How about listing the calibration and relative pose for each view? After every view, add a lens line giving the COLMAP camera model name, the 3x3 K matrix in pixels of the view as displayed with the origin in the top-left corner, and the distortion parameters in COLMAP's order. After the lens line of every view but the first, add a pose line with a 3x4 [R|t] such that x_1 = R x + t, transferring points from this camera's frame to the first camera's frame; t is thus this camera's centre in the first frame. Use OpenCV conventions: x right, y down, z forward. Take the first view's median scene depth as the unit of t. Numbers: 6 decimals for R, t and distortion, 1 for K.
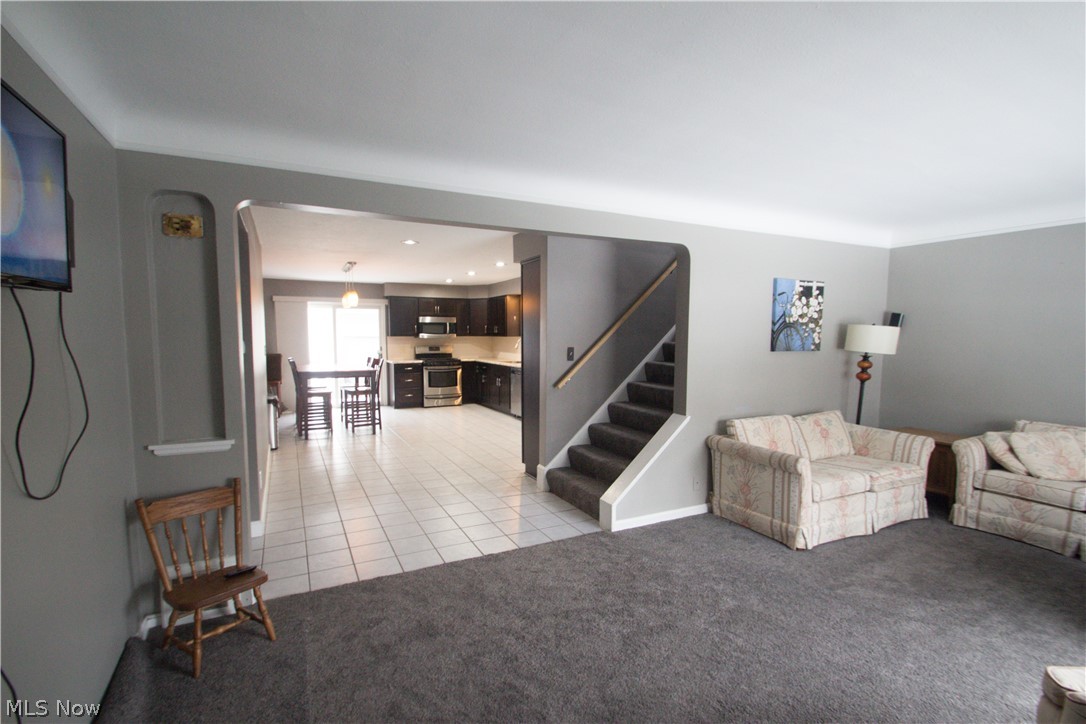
lens RADIAL K [[499.0, 0, 538.8], [0, 499.0, 363.4], [0, 0, 1]] dist [-0.002520, -0.000404]
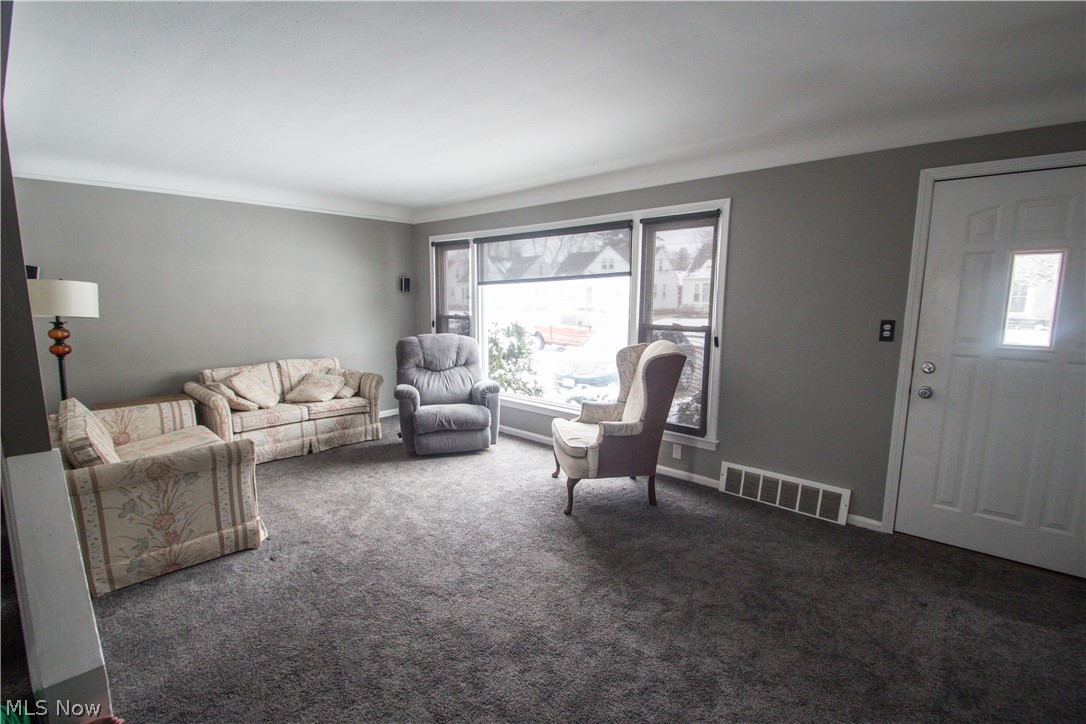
lens RADIAL K [[499.0, 0, 539.6], [0, 499.0, 366.0], [0, 0, 1]] dist [-0.002520, -0.000404]
pose [[-0.340610, -0.132936, 0.930759, -0.374704], [0.054255, 0.985525, 0.160612, -0.039539], [-0.938638, 0.105204, -0.328467, 0.728393]]
